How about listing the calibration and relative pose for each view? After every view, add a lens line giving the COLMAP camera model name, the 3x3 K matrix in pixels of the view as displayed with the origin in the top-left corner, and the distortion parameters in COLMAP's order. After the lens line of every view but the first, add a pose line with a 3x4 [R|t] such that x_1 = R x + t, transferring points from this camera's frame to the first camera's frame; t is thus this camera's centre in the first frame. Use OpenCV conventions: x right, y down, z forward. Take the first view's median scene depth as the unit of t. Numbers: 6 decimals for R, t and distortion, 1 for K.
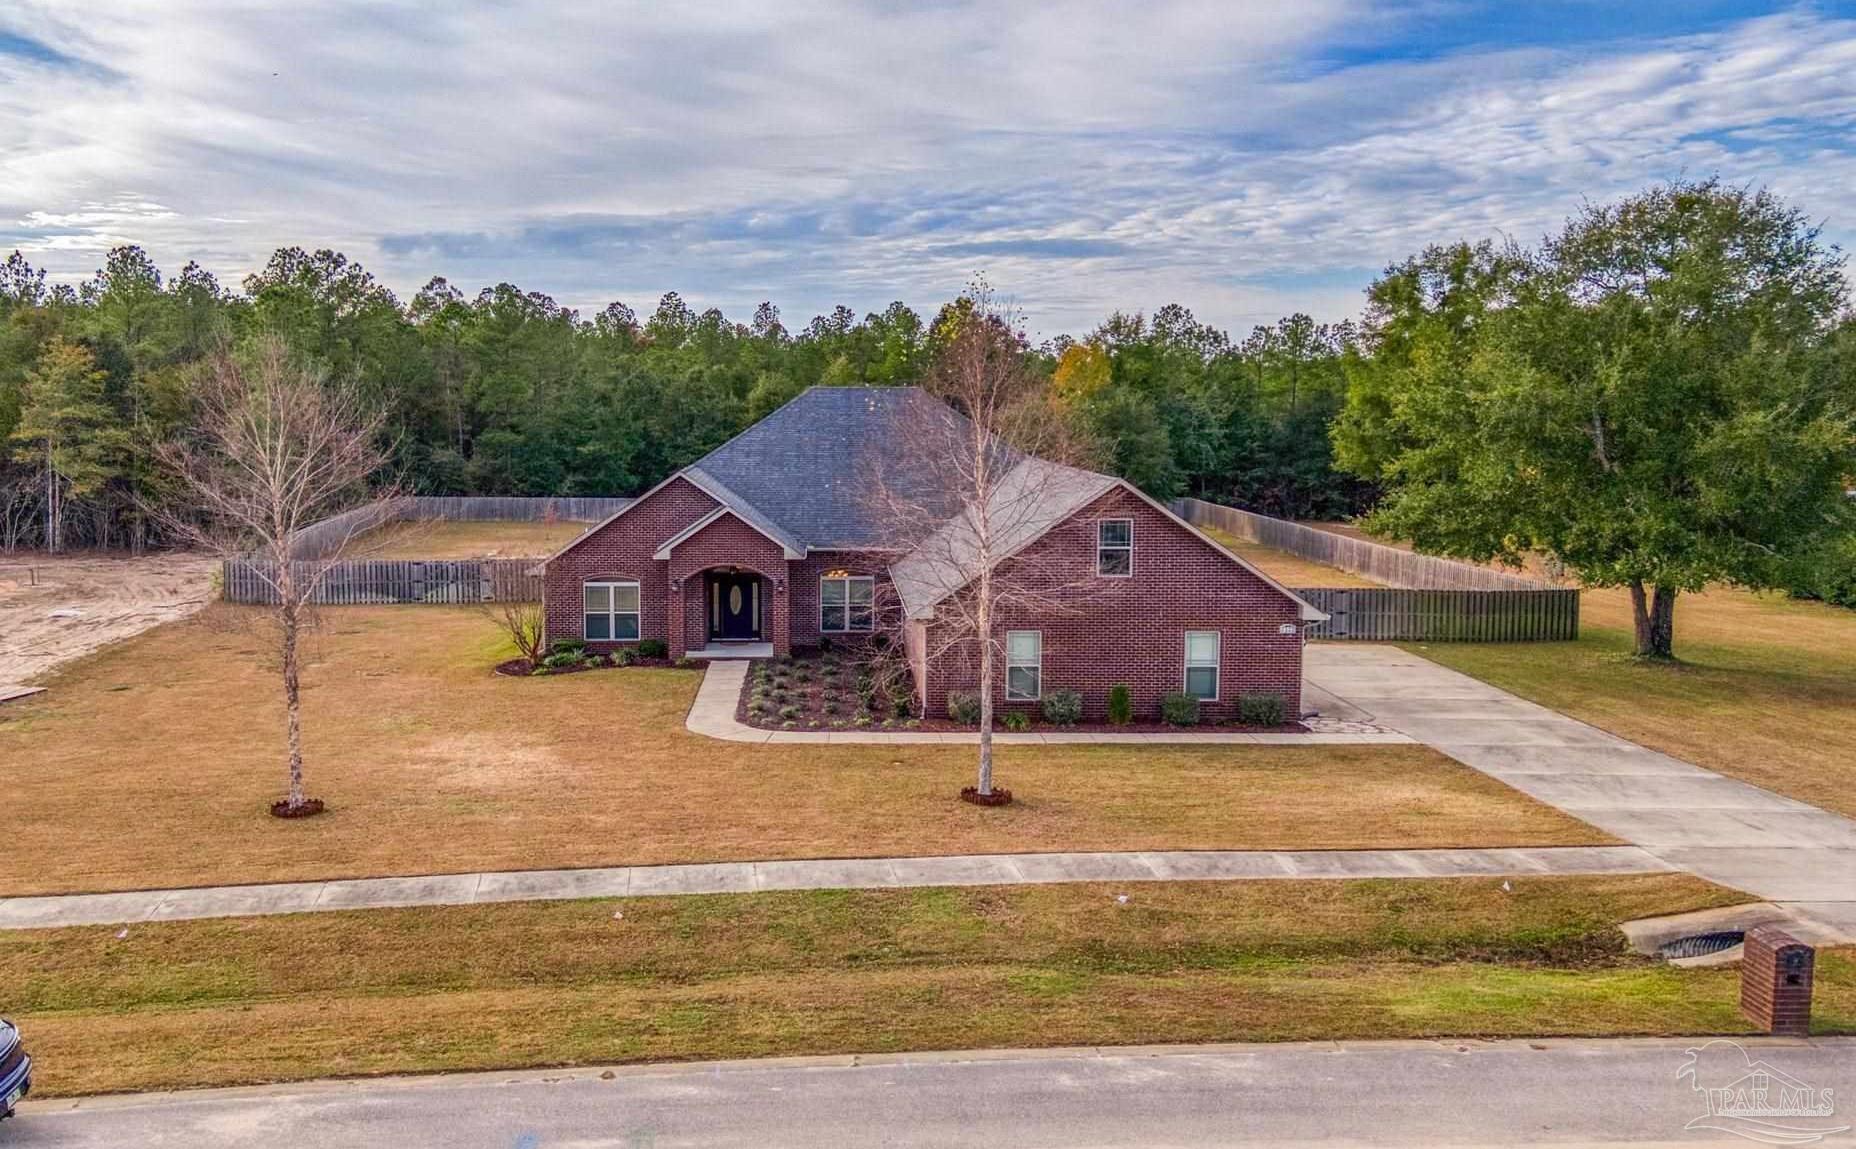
lens RADIAL K [[1480.2, 0, 838.1], [0, 1480.2, 567.6], [0, 0, 1]] dist [0.125366, -0.239271]
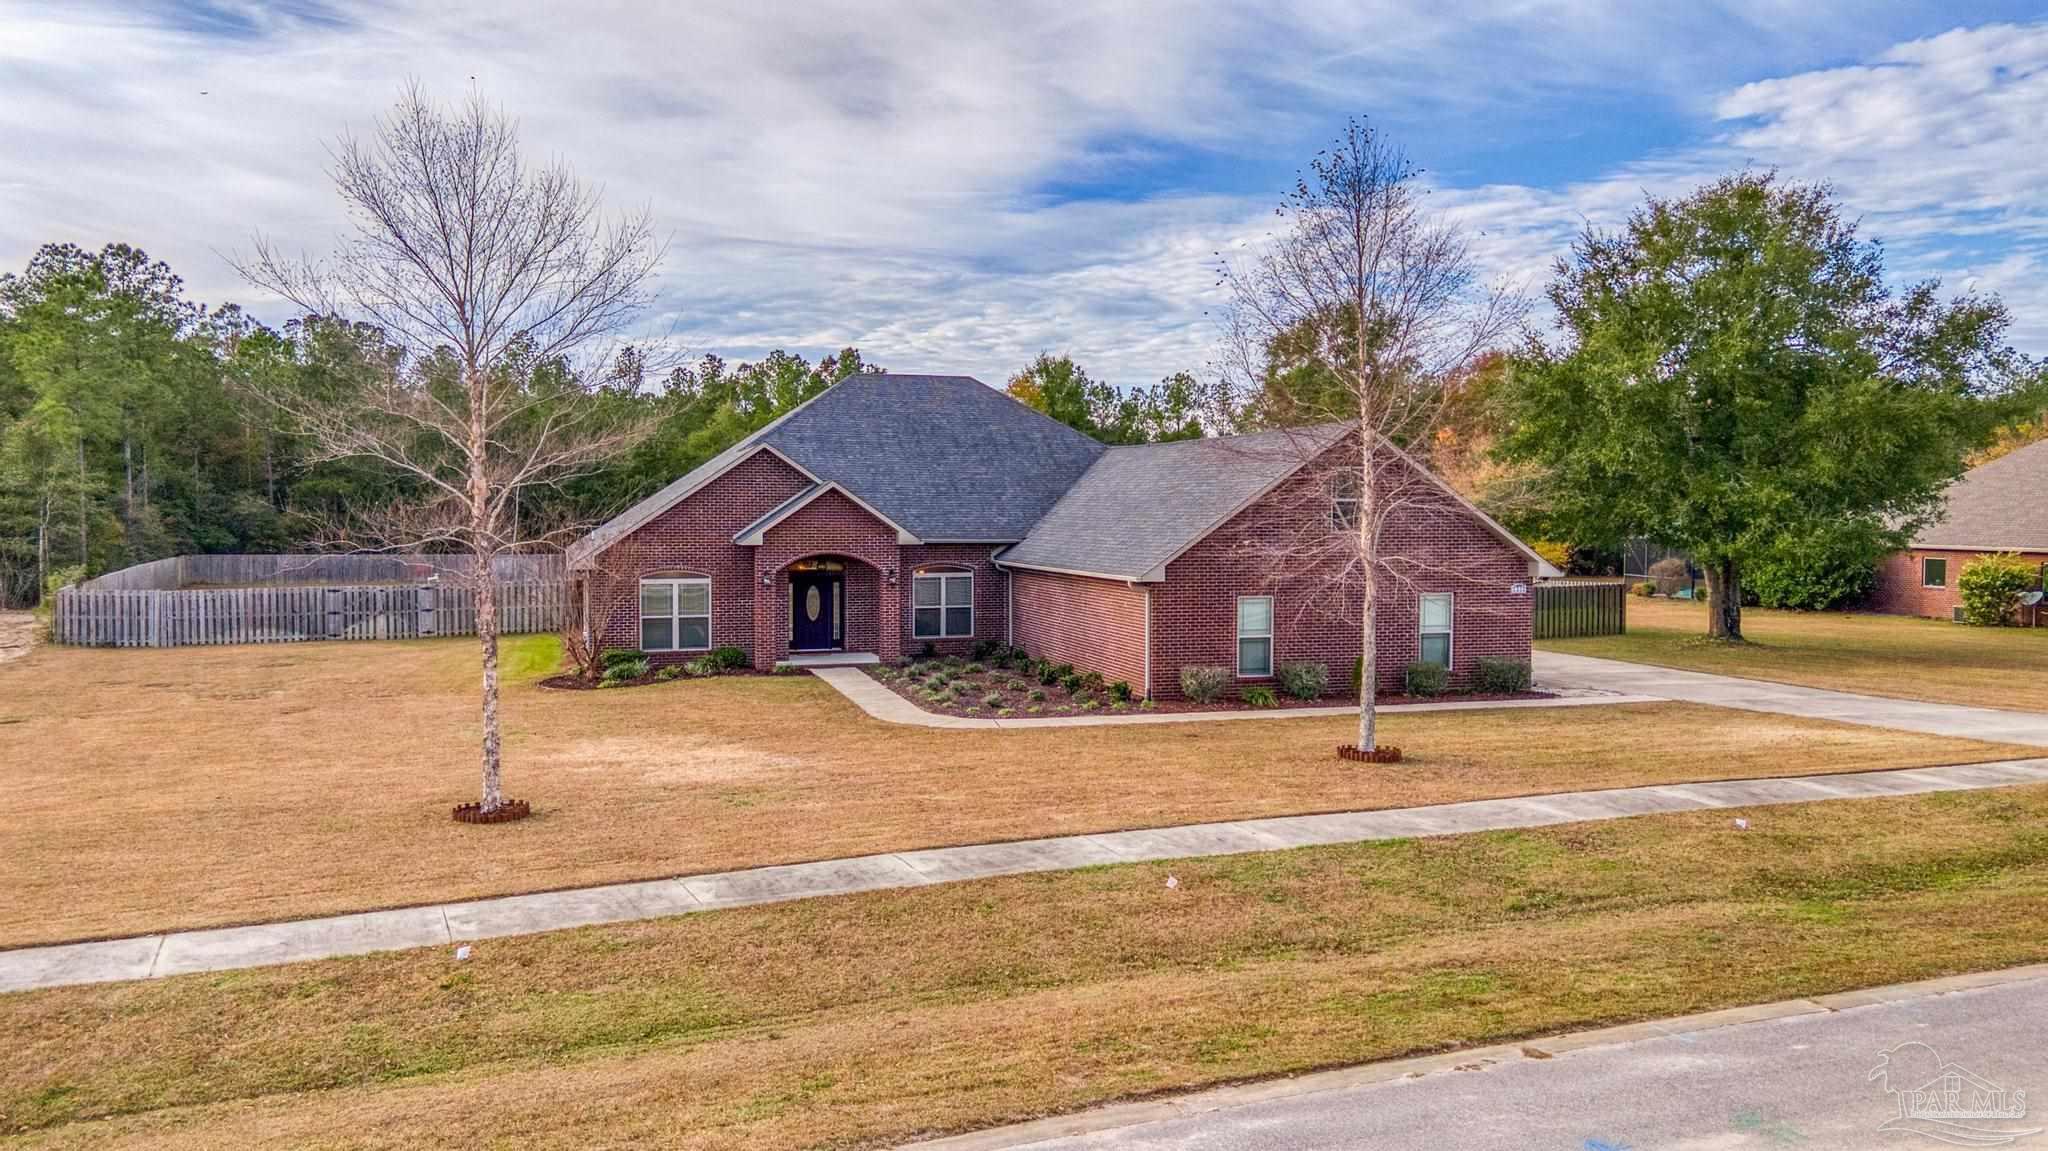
lens RADIAL K [[1479.4, 0, 1024.0], [0, 1479.4, 575.5], [0, 0, 1]] dist [0.094716, -0.088496]
pose [[0.959862, -0.012061, 0.280212, -0.201965], [0.029762, 0.997814, -0.058999, 0.063288], [-0.278888, 0.064971, 0.958123, 0.164886]]
